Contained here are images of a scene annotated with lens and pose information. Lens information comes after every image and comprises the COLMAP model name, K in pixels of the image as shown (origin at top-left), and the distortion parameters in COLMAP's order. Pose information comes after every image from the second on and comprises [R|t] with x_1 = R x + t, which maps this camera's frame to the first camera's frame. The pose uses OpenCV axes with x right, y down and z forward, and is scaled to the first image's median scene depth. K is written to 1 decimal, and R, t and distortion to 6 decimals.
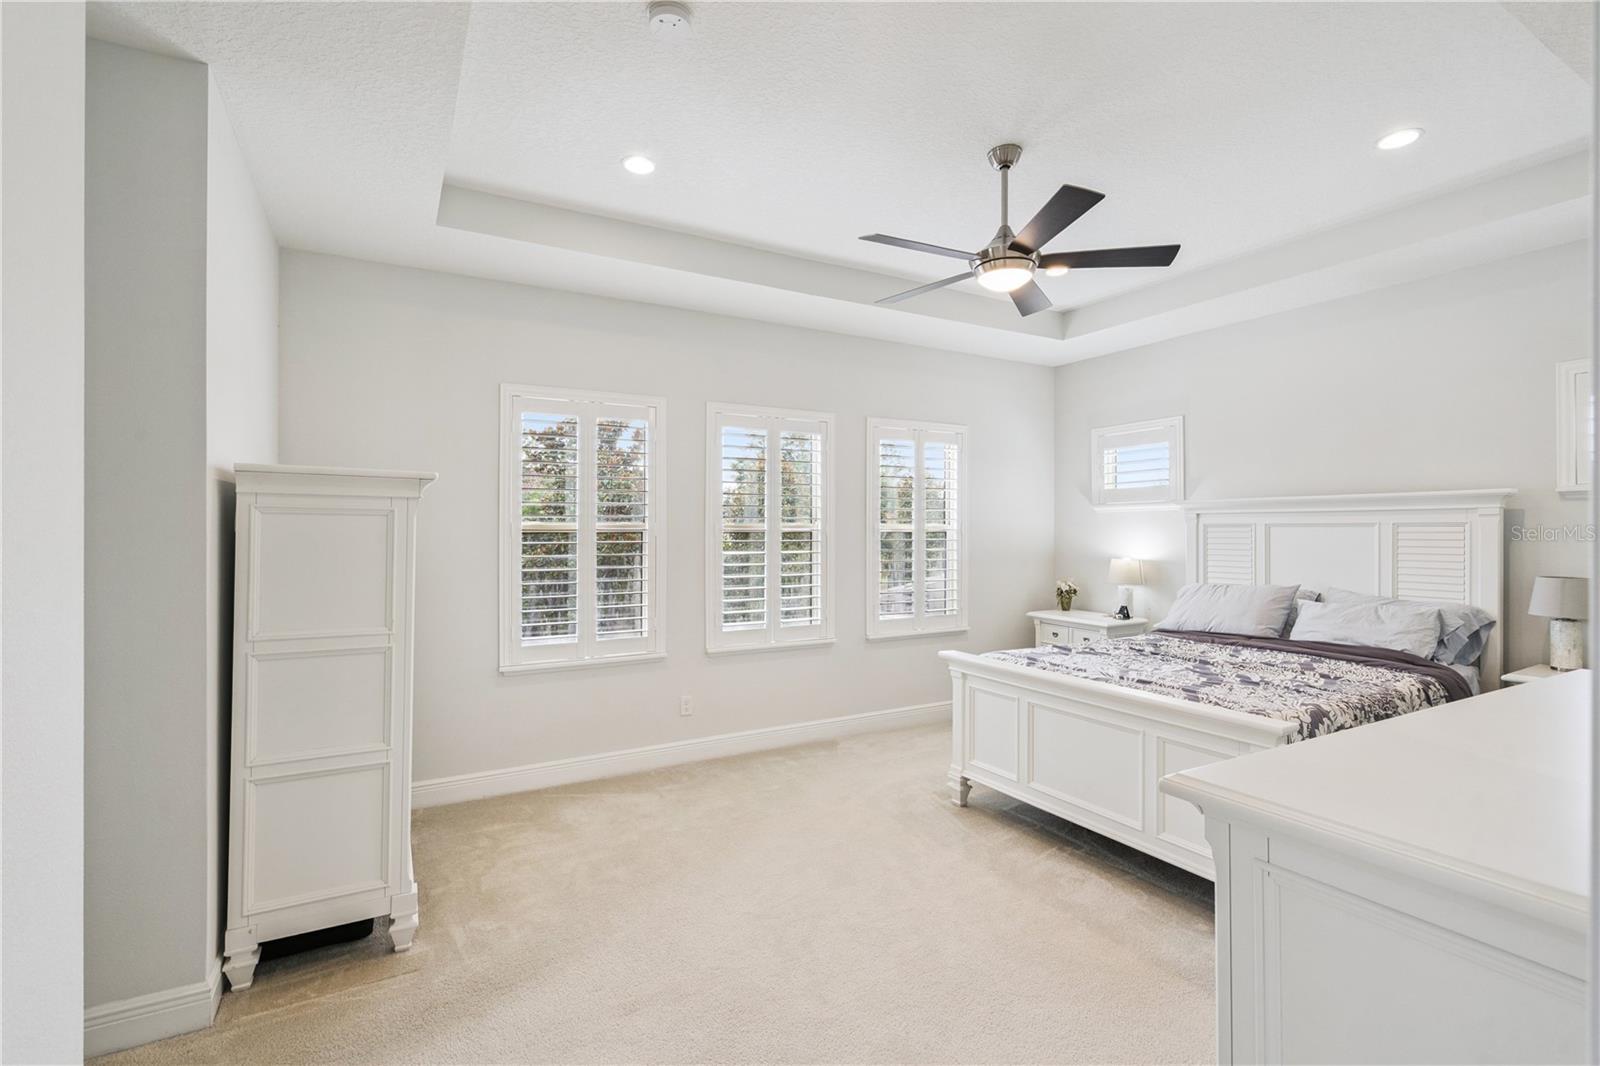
lens RADIAL K [[732.9, 0, 793.4], [0, 732.9, 525.5], [0, 0, 1]] dist [-0.005179, 0.002107]
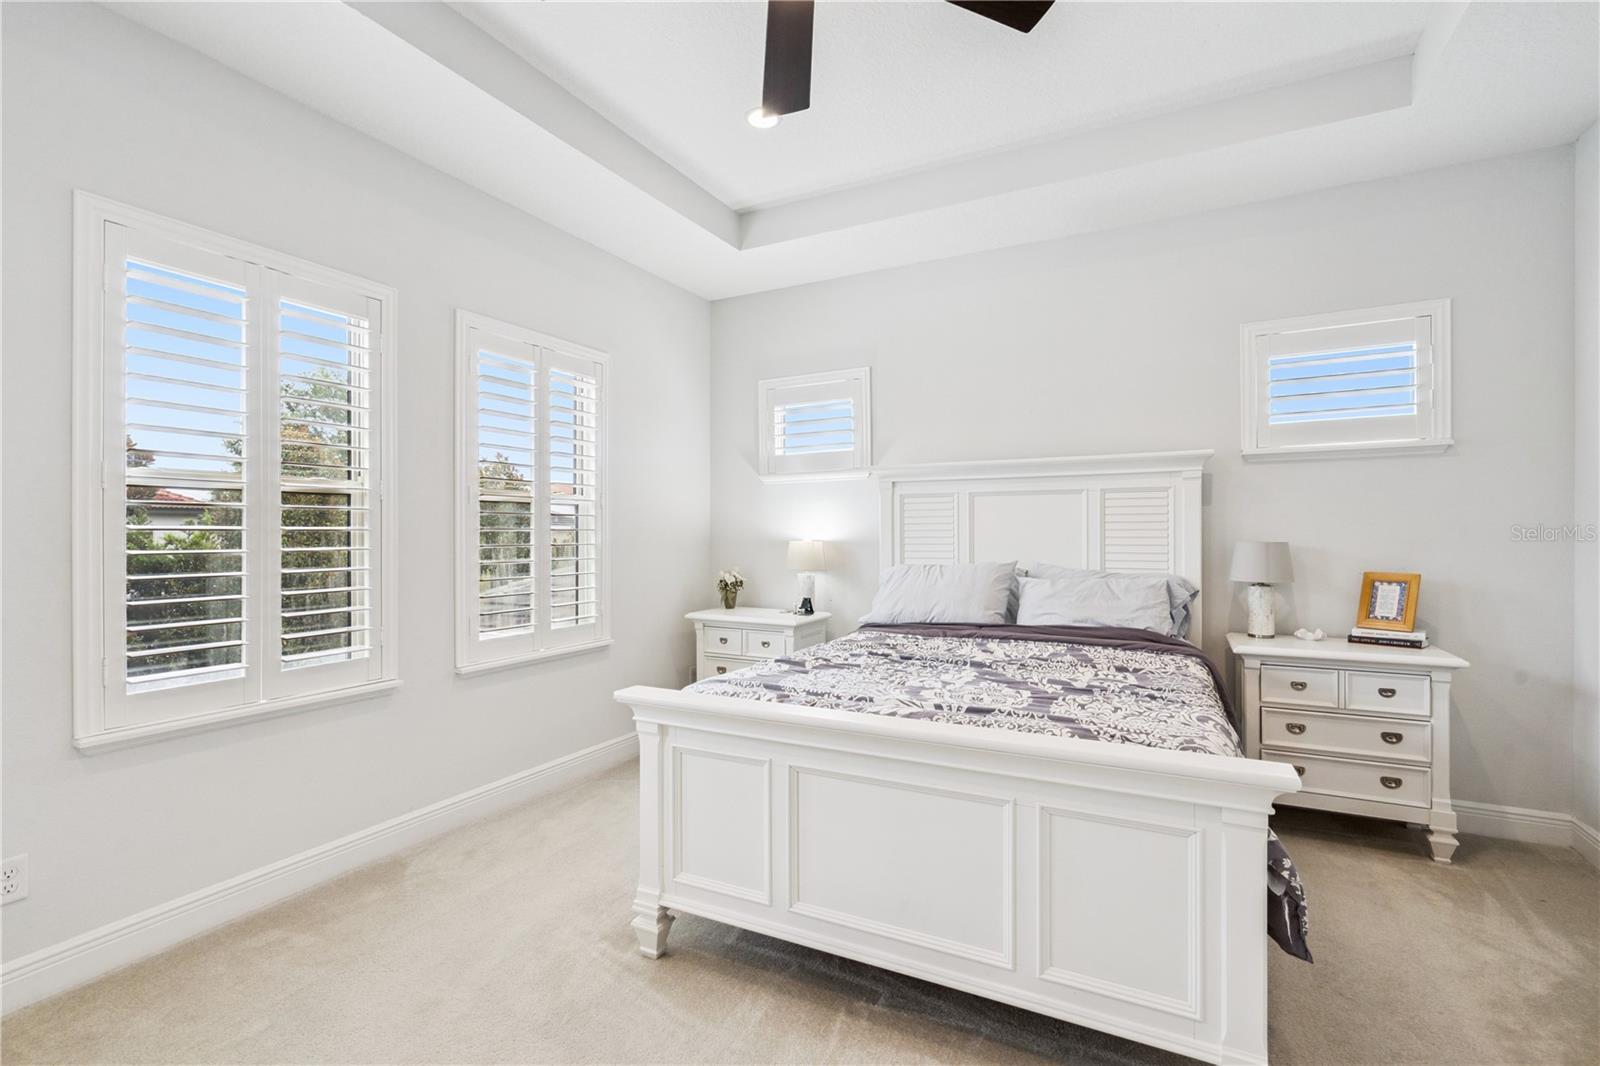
lens RADIAL K [[732.9, 0, 799.6], [0, 732.9, 529.8], [0, 0, 1]] dist [-0.005179, 0.002107]
pose [[0.837756, -0.000865, 0.546044, 0.008454], [0.001082, 0.999999, -0.000075, 0.042263], [-0.546044, 0.000654, 0.837756, 0.396402]]
